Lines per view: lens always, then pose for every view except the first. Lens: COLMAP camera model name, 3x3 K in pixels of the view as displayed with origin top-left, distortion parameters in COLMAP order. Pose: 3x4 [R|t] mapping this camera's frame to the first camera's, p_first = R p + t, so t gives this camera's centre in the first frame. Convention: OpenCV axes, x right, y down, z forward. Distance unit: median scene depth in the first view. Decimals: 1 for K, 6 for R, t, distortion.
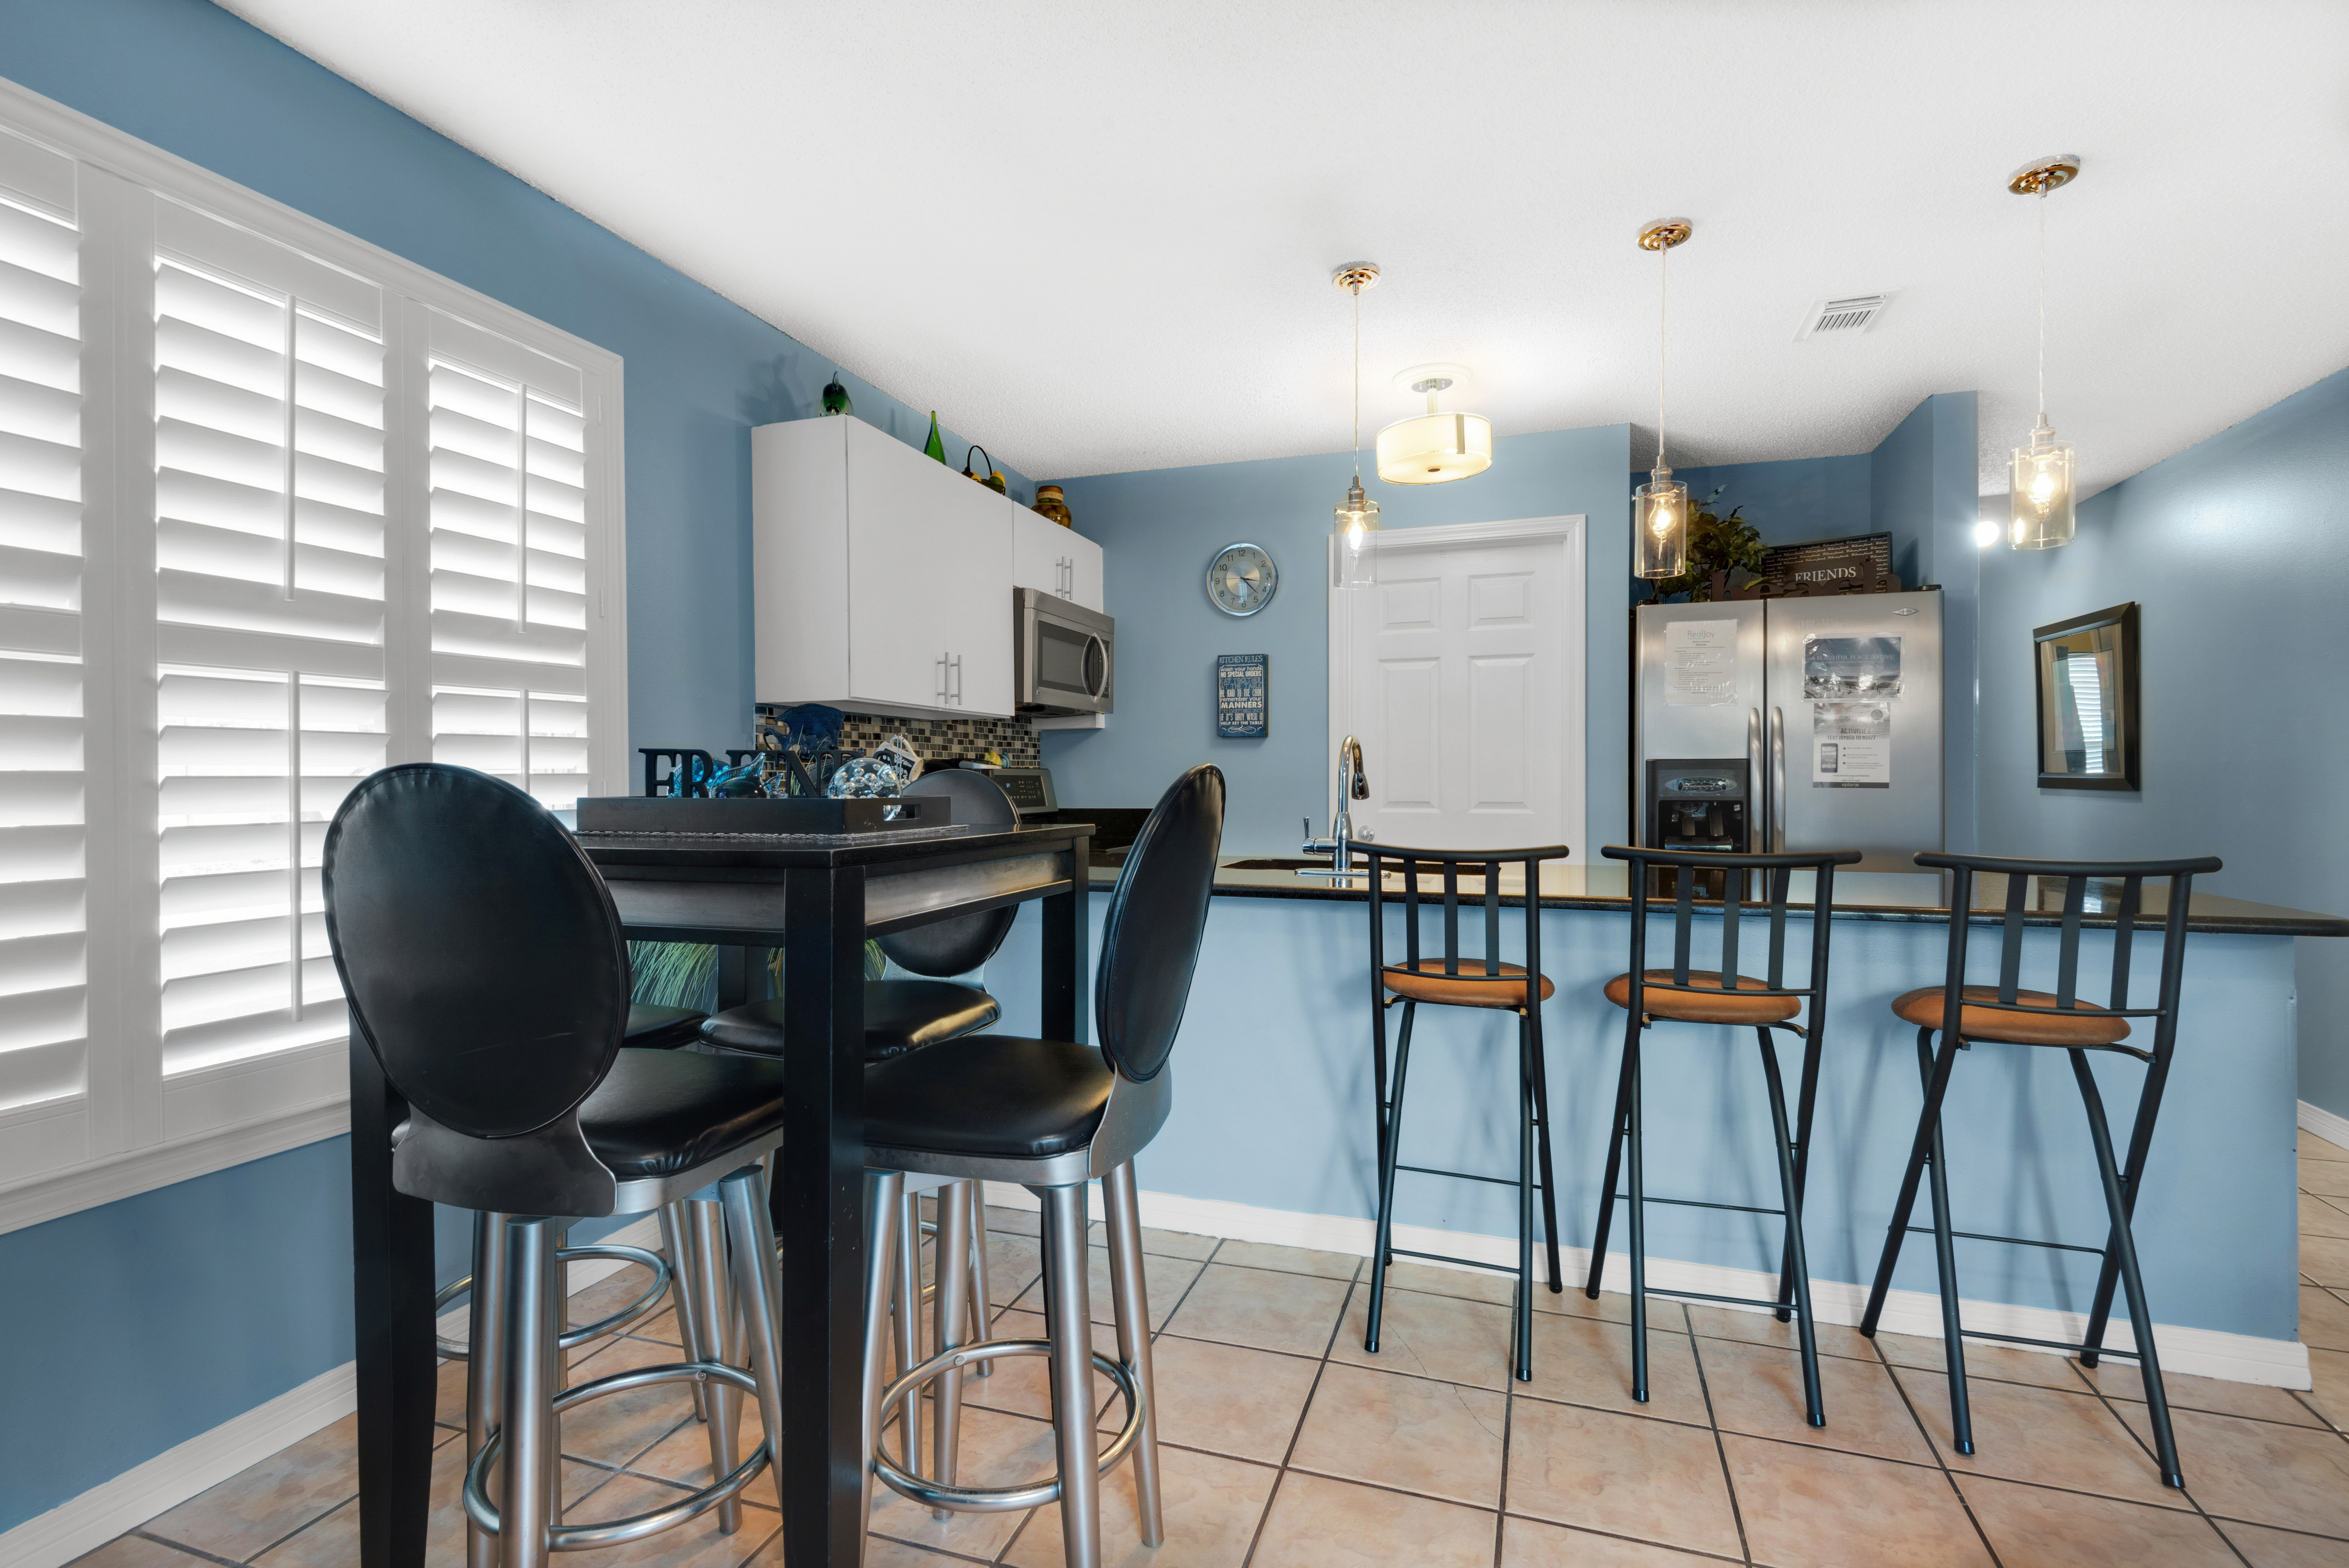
lens RADIAL K [[1093.9, 0, 1174.5], [0, 1093.9, 784.0], [0, 0, 1]] dist [-0.000530, -0.000236]
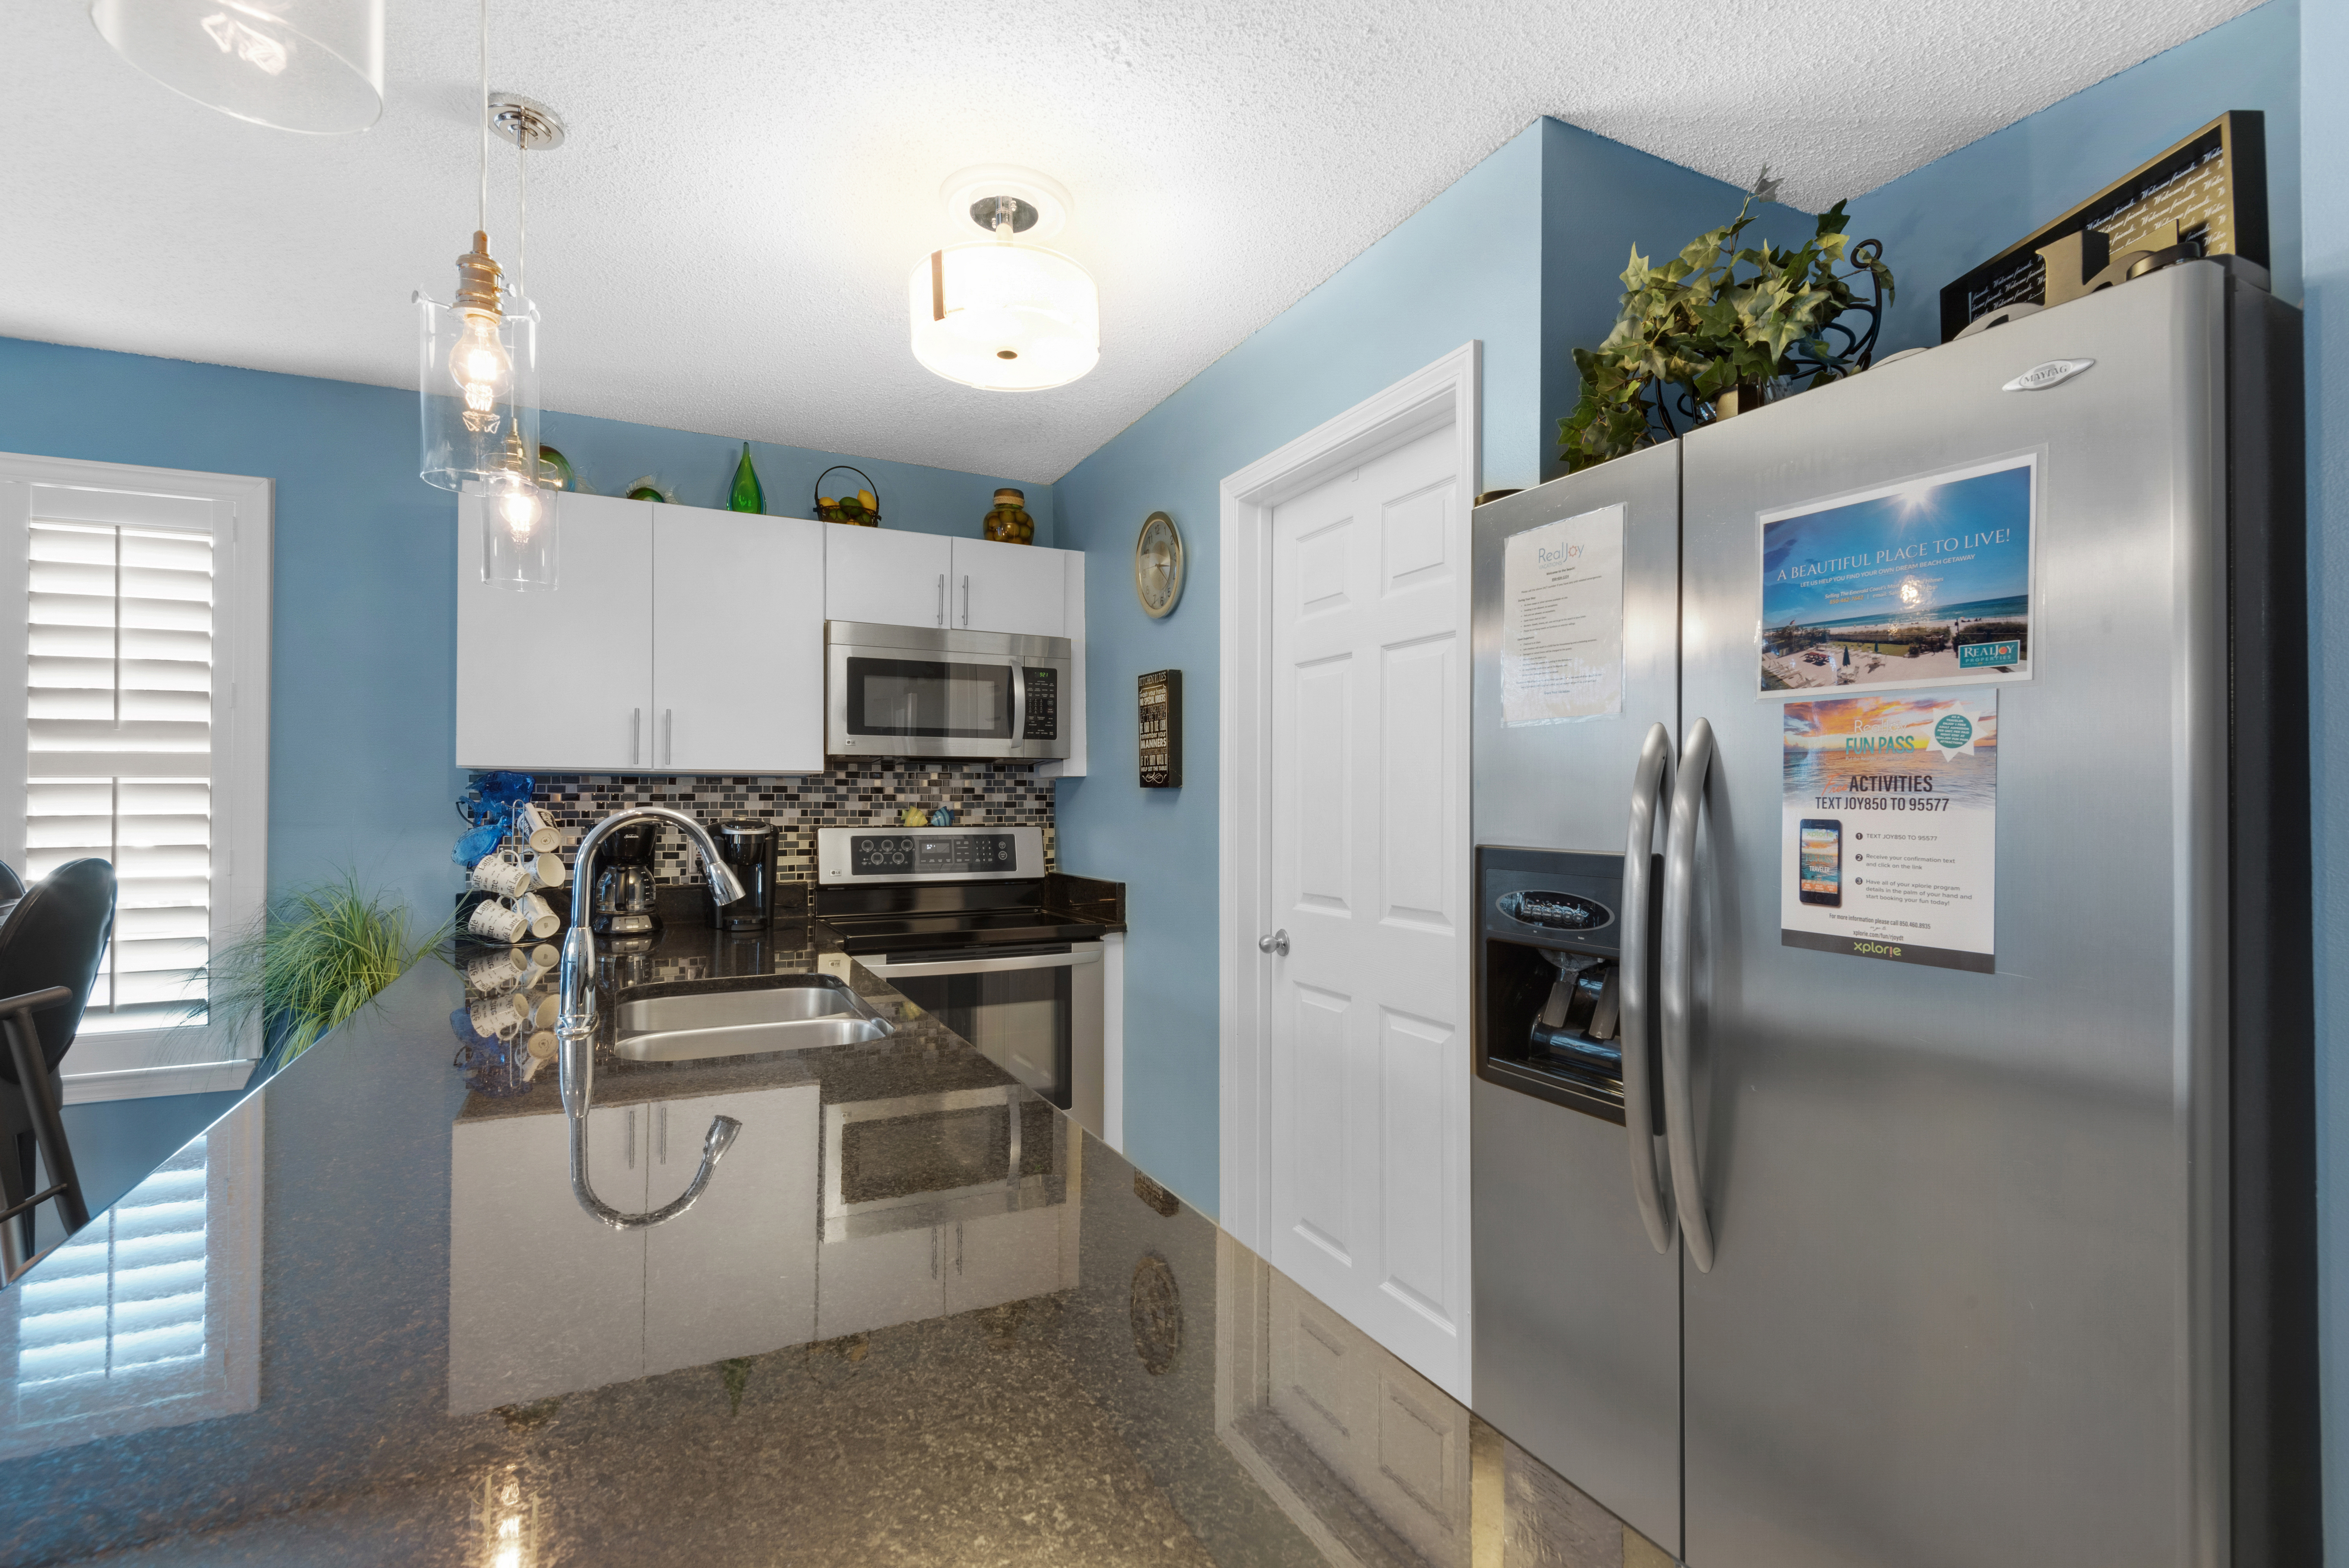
lens RADIAL K [[1064.4, 0, 1174.5], [0, 1064.4, 784.0], [0, 0, 1]] dist [-0.001294, -0.000421]
pose [[0.707809, -0.007667, -0.706362, 0.799566], [-0.006976, 0.999816, -0.017843, -0.047222], [0.706369, 0.017557, 0.707626, 0.730937]]
